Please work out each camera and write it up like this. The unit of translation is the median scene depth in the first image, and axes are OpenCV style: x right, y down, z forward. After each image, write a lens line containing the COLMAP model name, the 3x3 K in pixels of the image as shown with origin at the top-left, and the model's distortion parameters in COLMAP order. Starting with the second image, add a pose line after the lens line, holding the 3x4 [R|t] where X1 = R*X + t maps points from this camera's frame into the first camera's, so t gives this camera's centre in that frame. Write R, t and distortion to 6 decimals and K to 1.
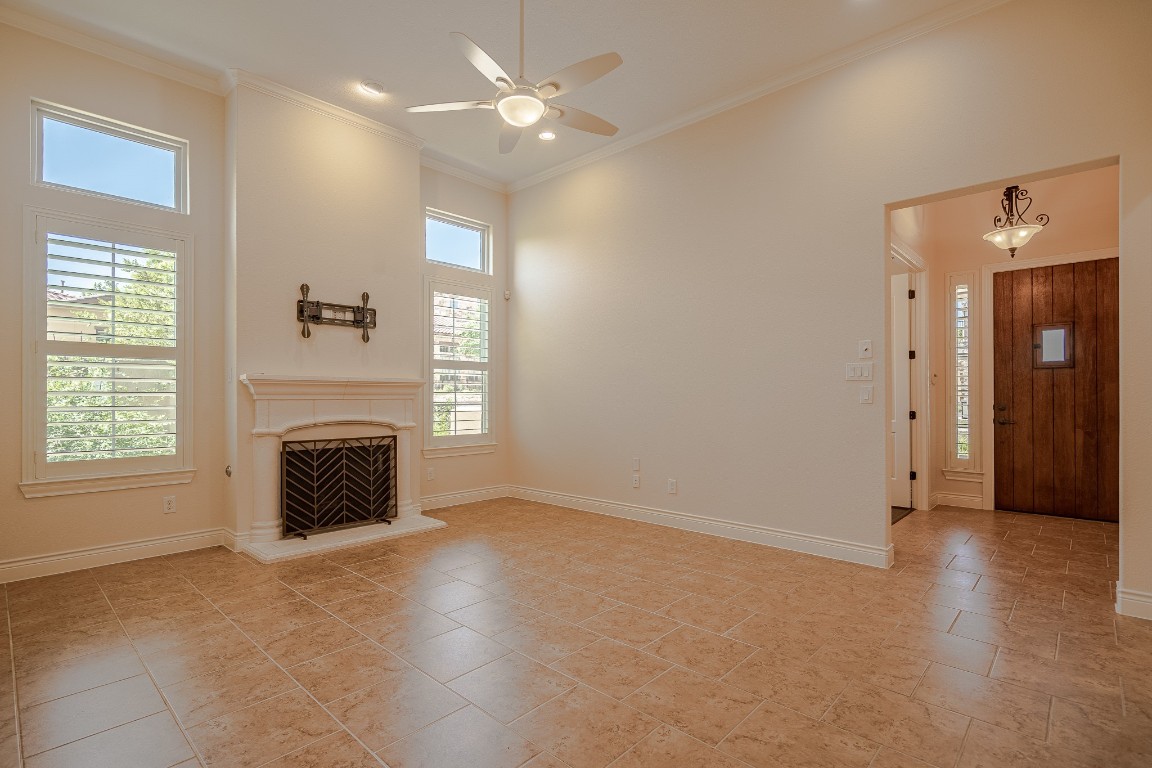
lens RADIAL K [[540.2, 0, 569.3], [0, 540.2, 393.0], [0, 0, 1]] dist [-0.006510, 0.001419]
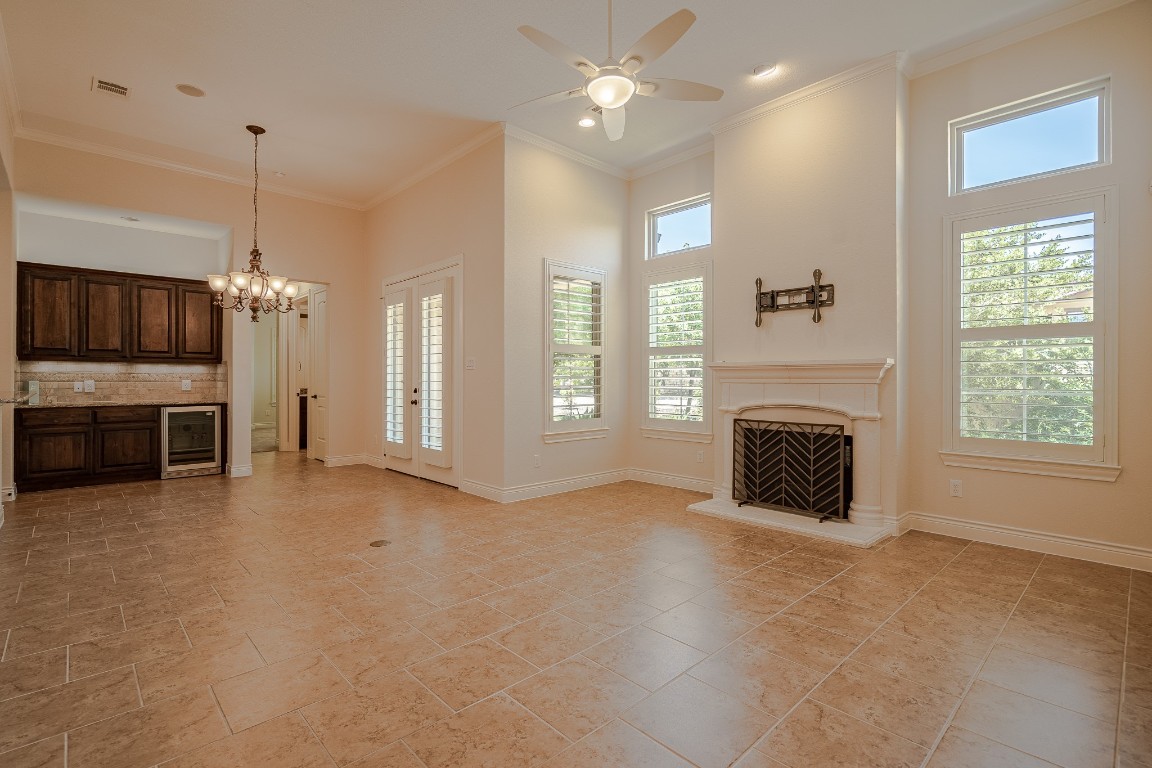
lens RADIAL K [[540.2, 0, 581.5], [0, 540.2, 377.8], [0, 0, 1]] dist [-0.006510, 0.001419]
pose [[-0.047432, -0.002096, -0.998872, 0.598094], [0.005532, 0.999982, -0.002361, 0.001847], [0.998859, -0.005638, -0.047419, 0.657824]]
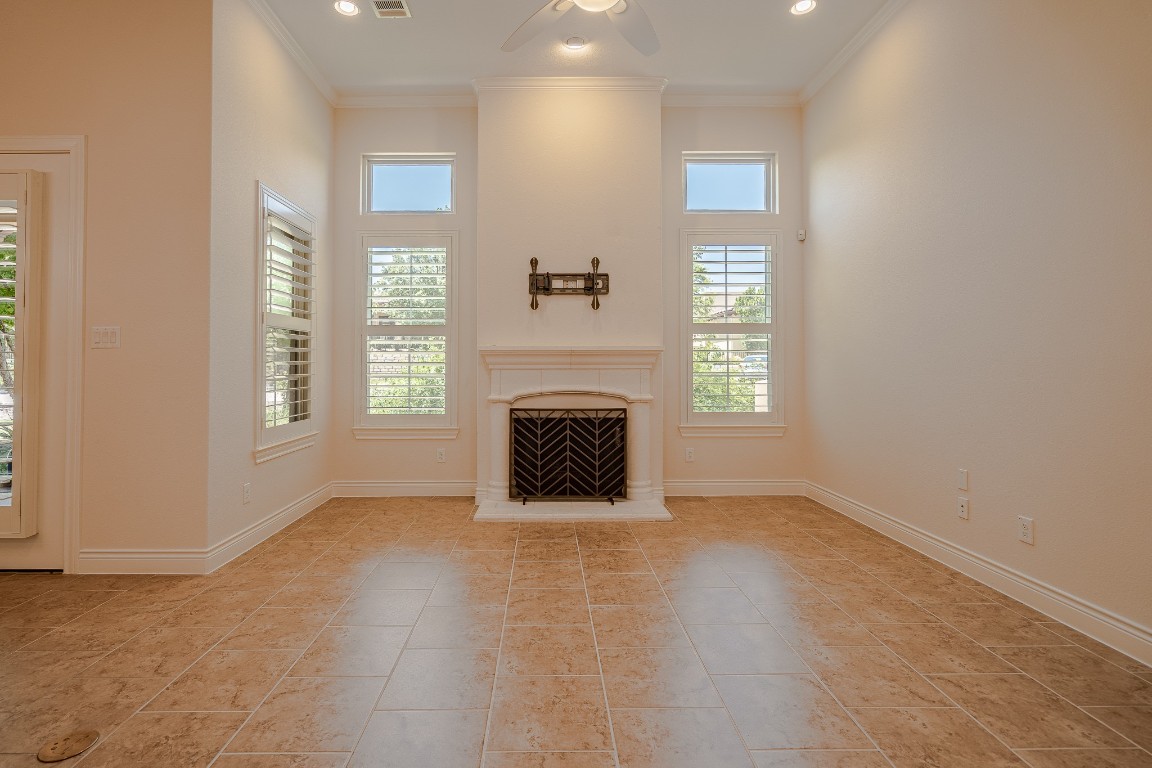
lens RADIAL K [[540.2, 0, 561.2], [0, 540.2, 354.2], [0, 0, 1]] dist [-0.006510, 0.001419]
pose [[0.695109, -0.015592, -0.718735, 0.277996], [0.005244, 0.999848, -0.016619, 0.001179], [0.718885, 0.007783, 0.695086, 0.300569]]
